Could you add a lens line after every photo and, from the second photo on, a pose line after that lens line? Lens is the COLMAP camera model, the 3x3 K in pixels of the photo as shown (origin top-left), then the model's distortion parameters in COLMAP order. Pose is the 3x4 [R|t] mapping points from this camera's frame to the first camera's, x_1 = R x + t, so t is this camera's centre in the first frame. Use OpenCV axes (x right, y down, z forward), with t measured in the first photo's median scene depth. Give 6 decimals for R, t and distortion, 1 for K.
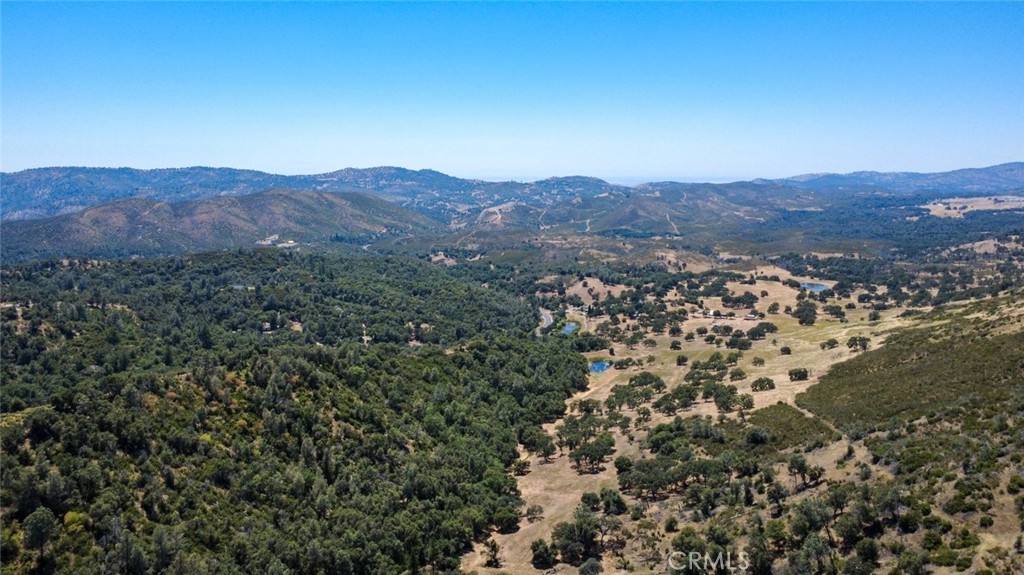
lens RADIAL K [[747.8, 0, 513.1], [0, 747.8, 285.6], [0, 0, 1]] dist [-0.001723, 0.000710]
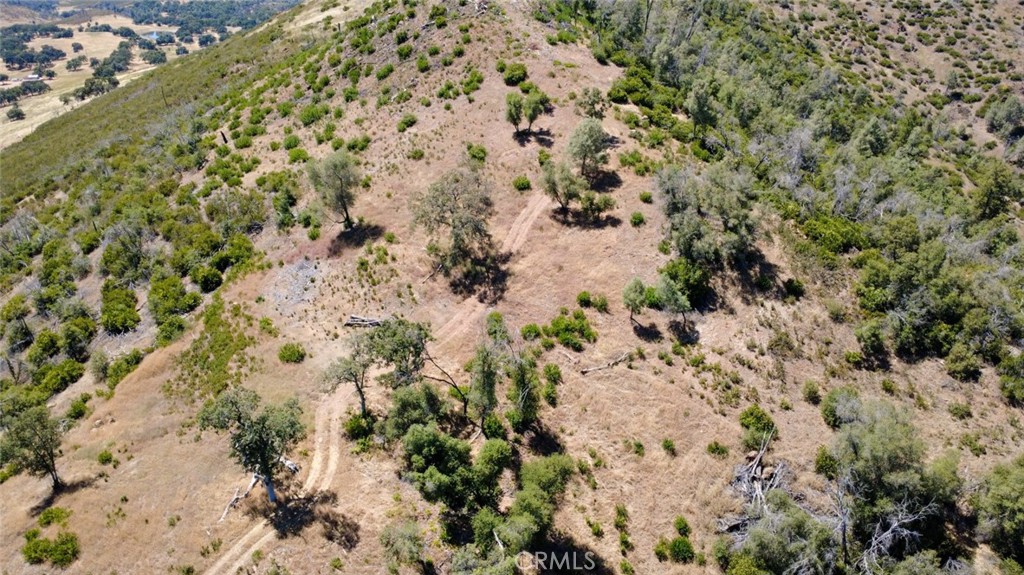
lens RADIAL K [[747.8, 0, 513.1], [0, 747.8, 285.6], [0, 0, 1]] dist [-0.001723, 0.000710]
pose [[0.759172, -0.275465, 0.589727, 0.171369], [0.090553, 0.941918, 0.323404, 0.035363], [-0.644561, -0.192117, 0.740022, 0.130737]]
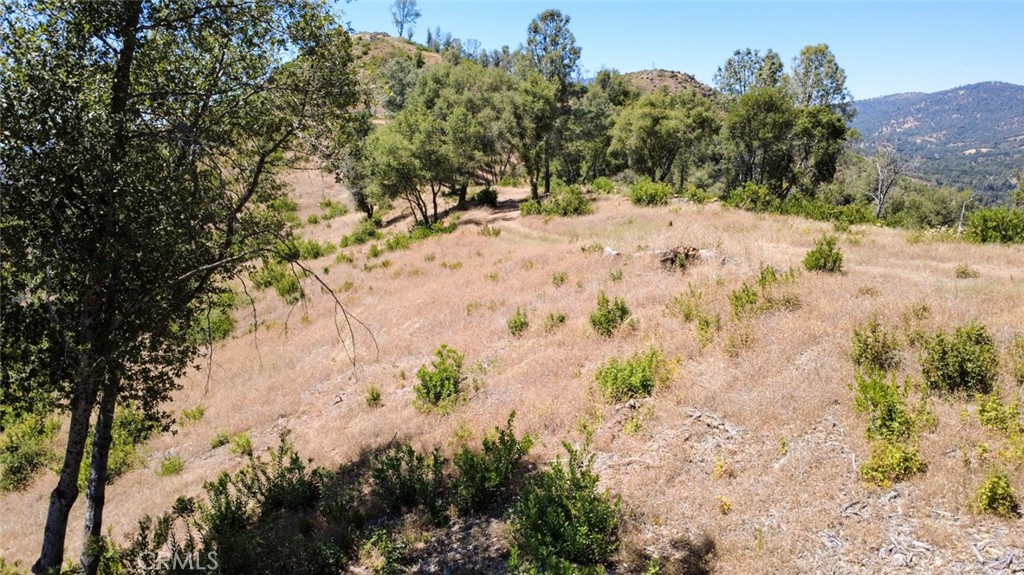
lens RADIAL K [[747.8, 0, 513.1], [0, 747.8, 285.6], [0, 0, 1]] dist [-0.001723, 0.000710]
pose [[0.576977, -0.153940, 0.802122, 0.085747], [0.131179, 0.986794, 0.095022, 0.093726], [-0.806157, 0.050396, 0.589551, 0.076653]]
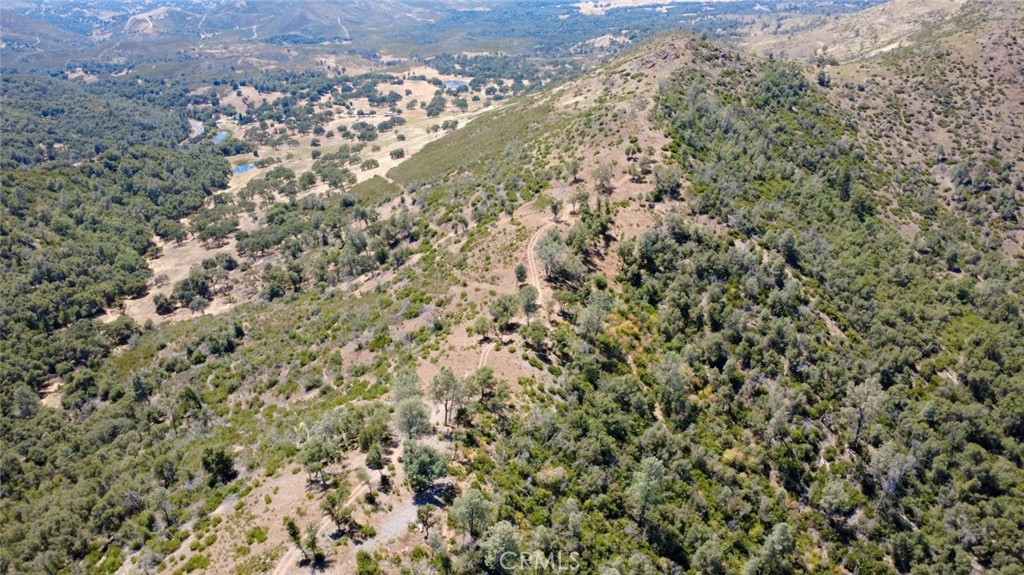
lens RADIAL K [[747.8, 0, 513.1], [0, 747.8, 285.6], [0, 0, 1]] dist [-0.001723, 0.000710]
pose [[0.921758, -0.150662, 0.357301, 0.044475], [0.057817, 0.964532, 0.257556, 0.011486], [-0.383432, -0.216746, 0.897776, -0.117058]]
